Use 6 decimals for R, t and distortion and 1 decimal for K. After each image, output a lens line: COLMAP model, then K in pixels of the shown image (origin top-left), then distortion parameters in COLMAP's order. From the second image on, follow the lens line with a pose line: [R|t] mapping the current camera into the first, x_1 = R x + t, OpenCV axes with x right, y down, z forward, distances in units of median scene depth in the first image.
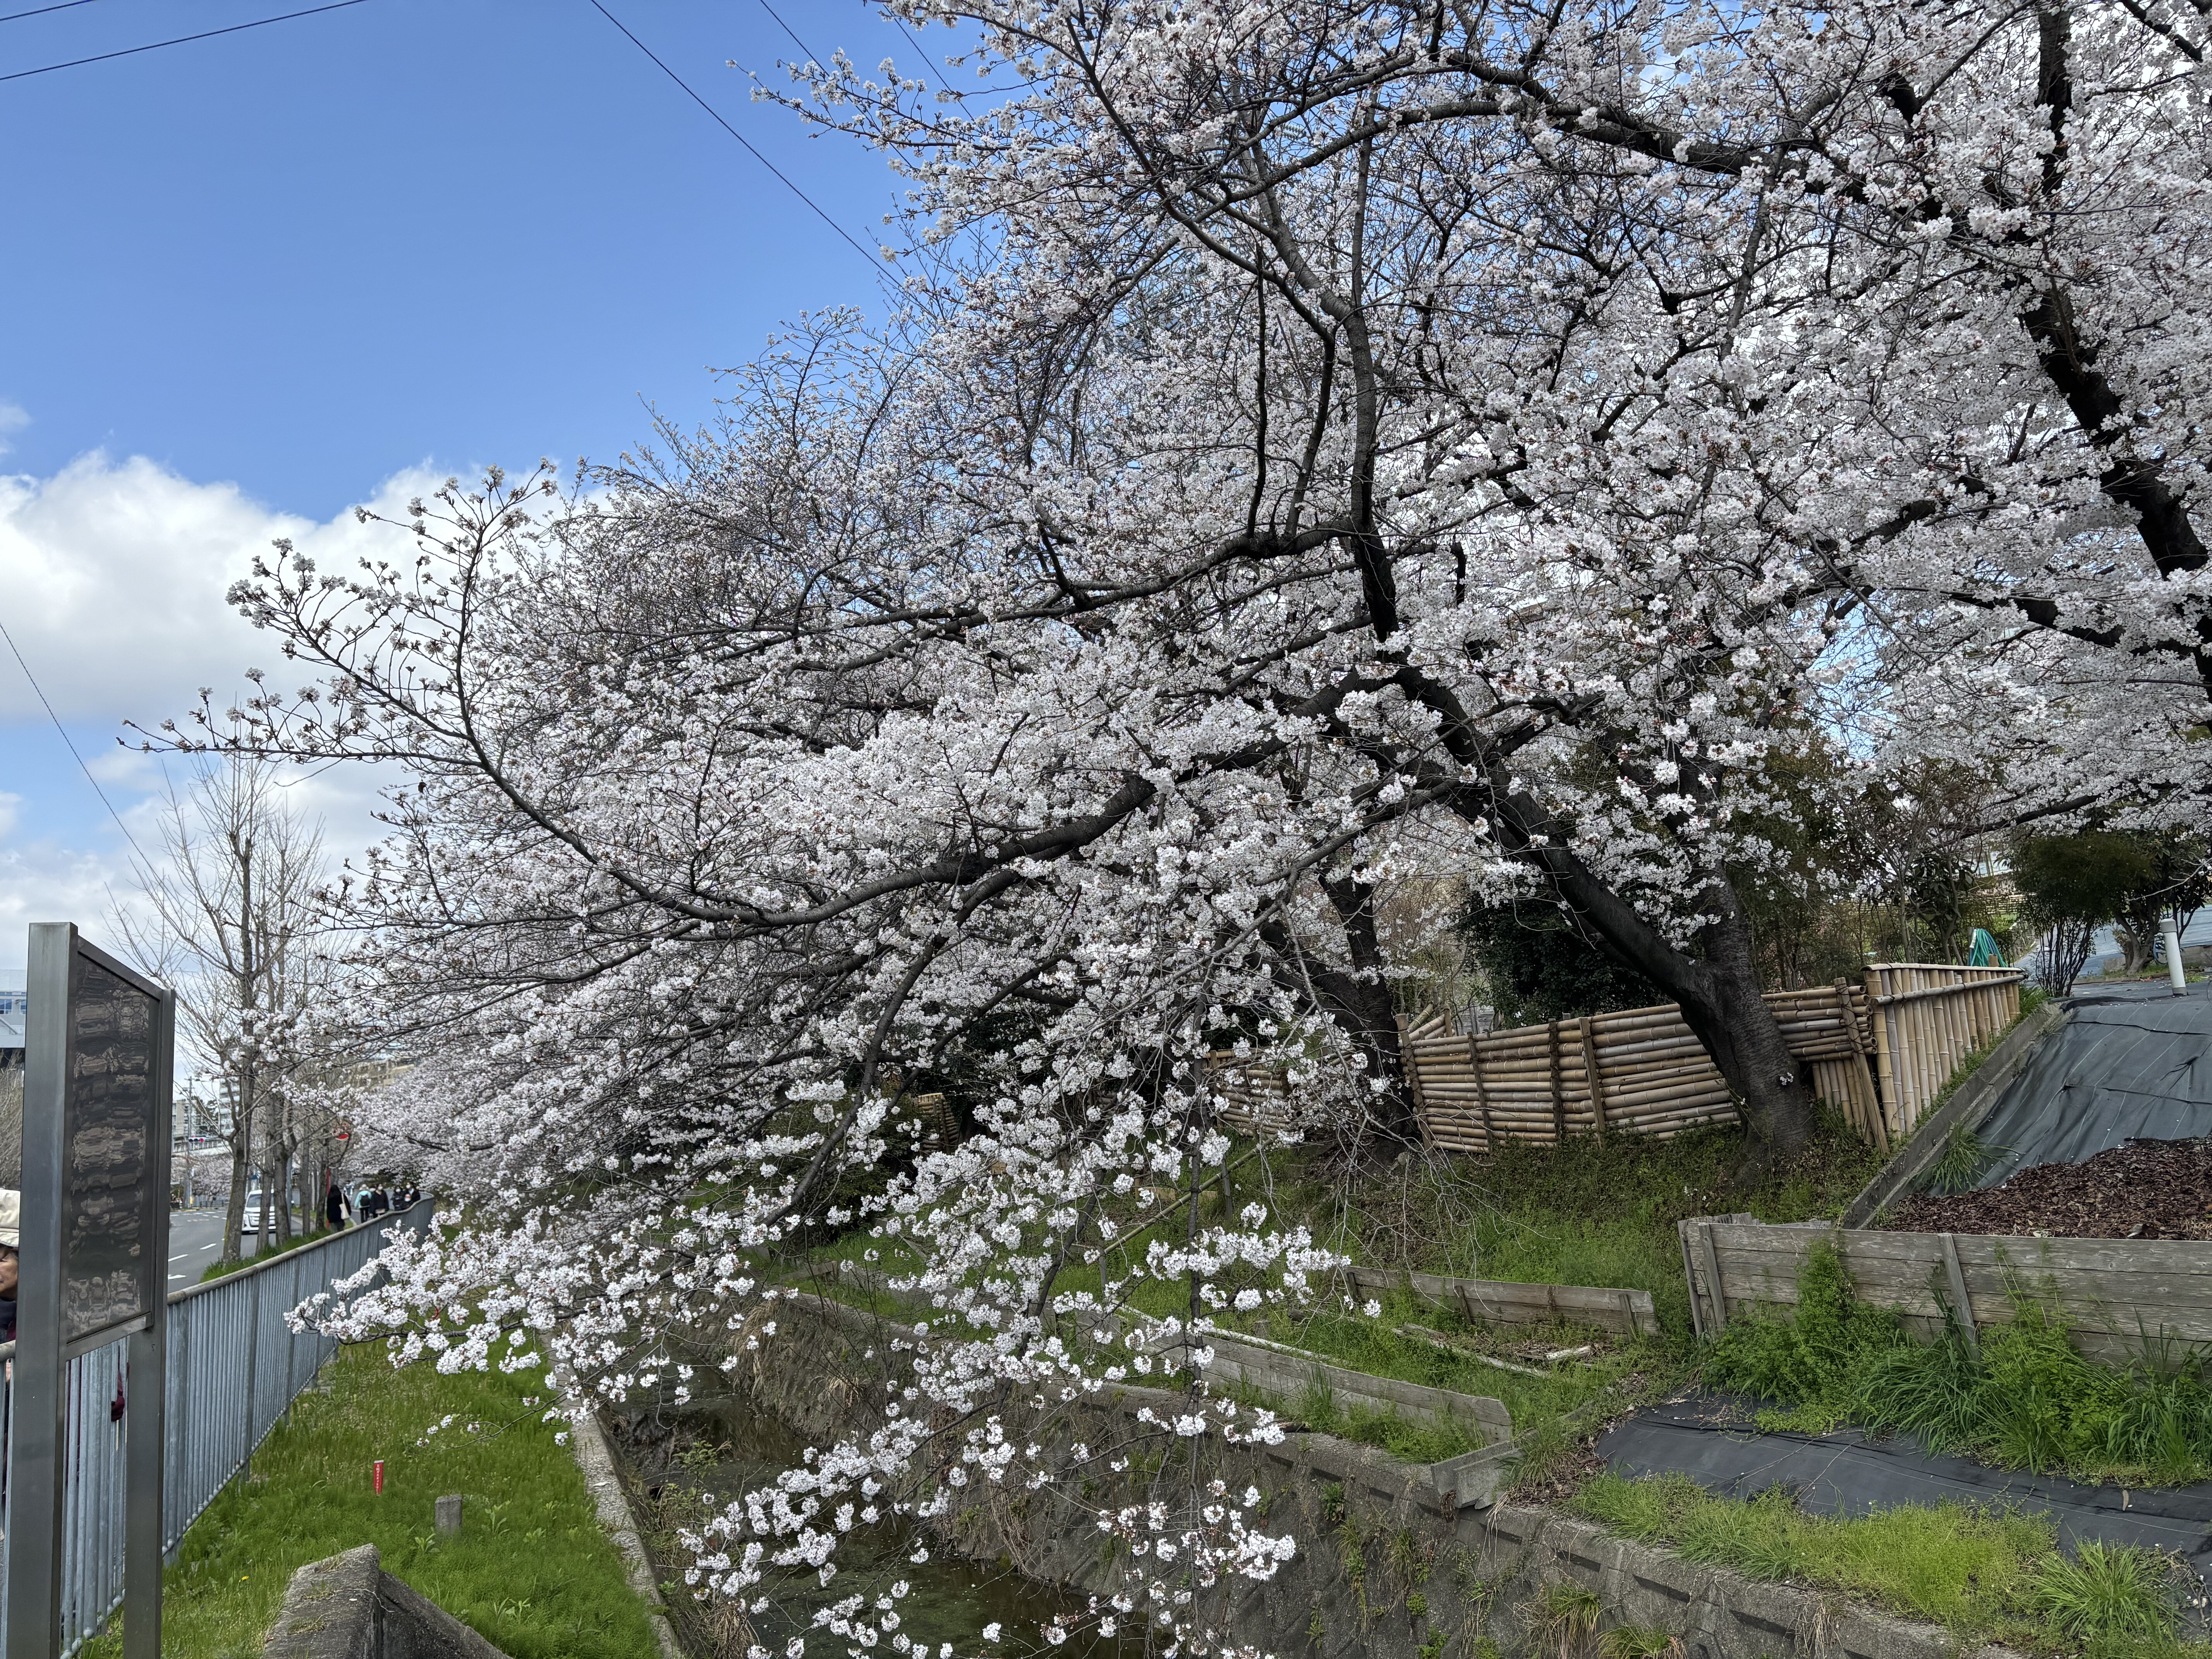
lens RADIAL K [[1702.2, 0, 1106.0], [0, 1702.2, 829.5], [0, 0, 1]] dist [0.042671, -0.004677]
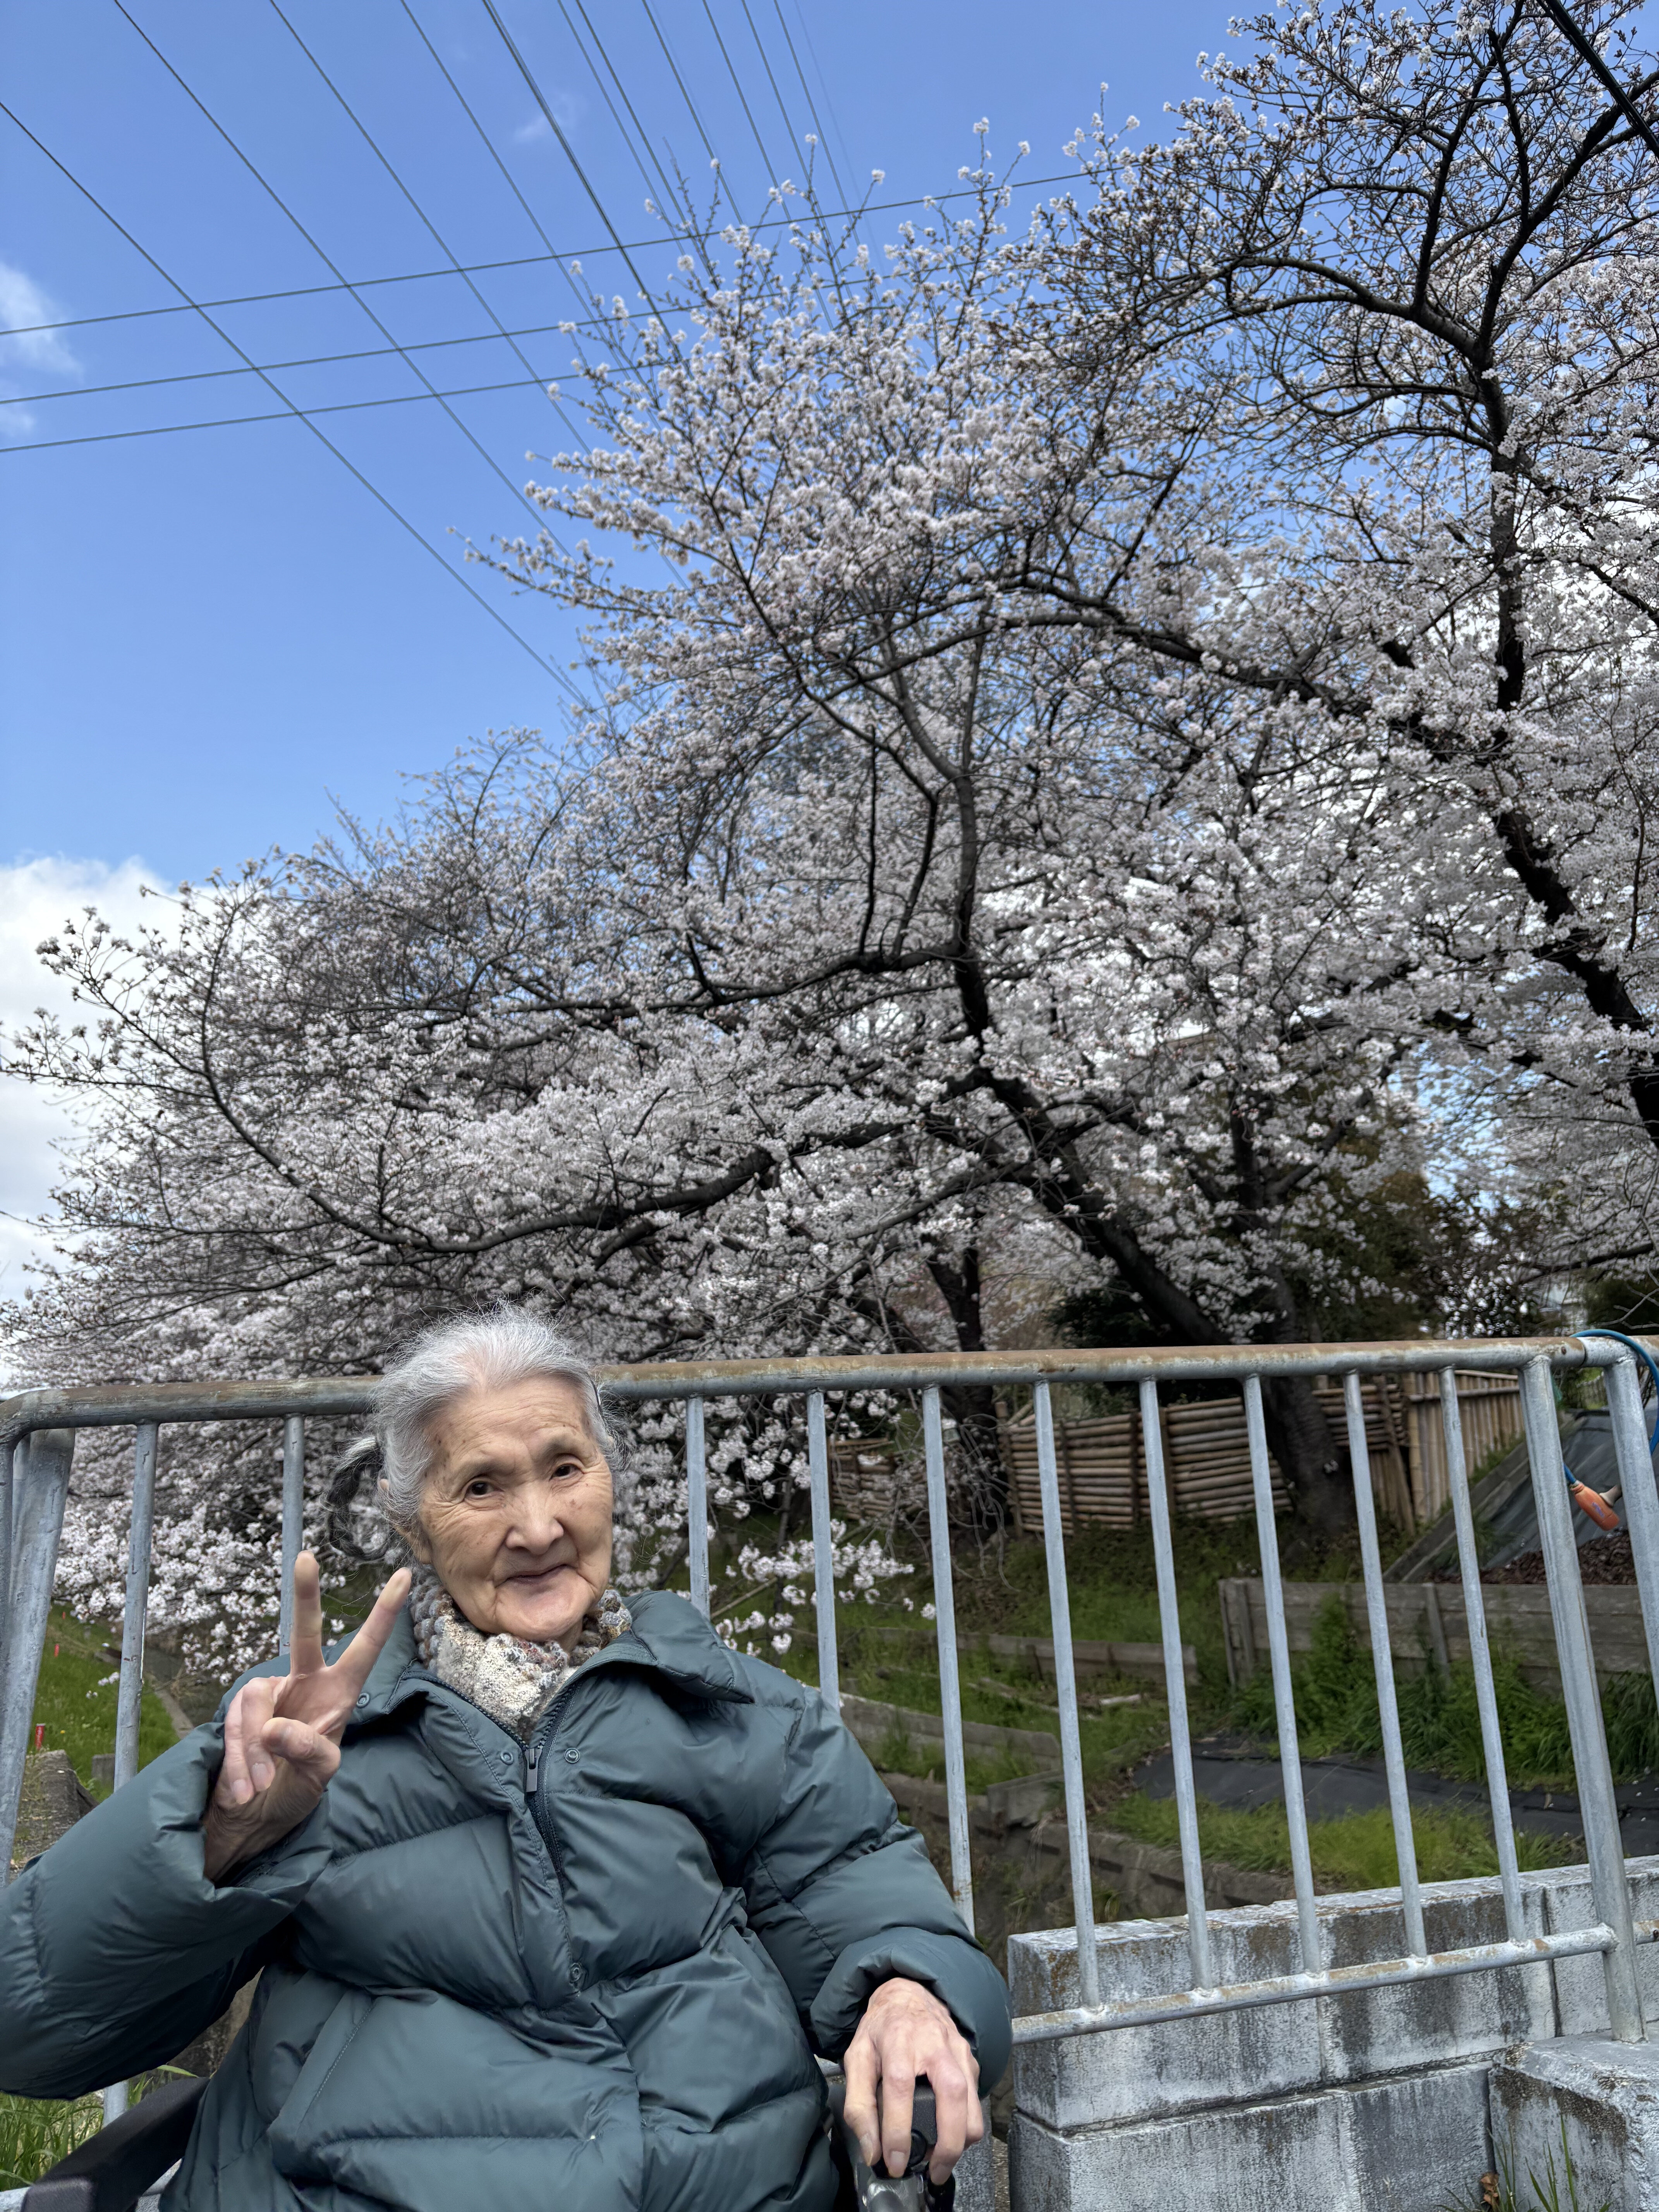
lens RADIAL K [[1719.0, 0, 829.5], [0, 1719.0, 1106.0], [0, 0, 1]] dist [0.123119, -0.240800]
pose [[0.997291, 0.059292, 0.043544, 0.014400], [-0.055641, 0.995180, -0.080751, 0.032703], [-0.048122, 0.078109, 0.995783, -0.189853]]
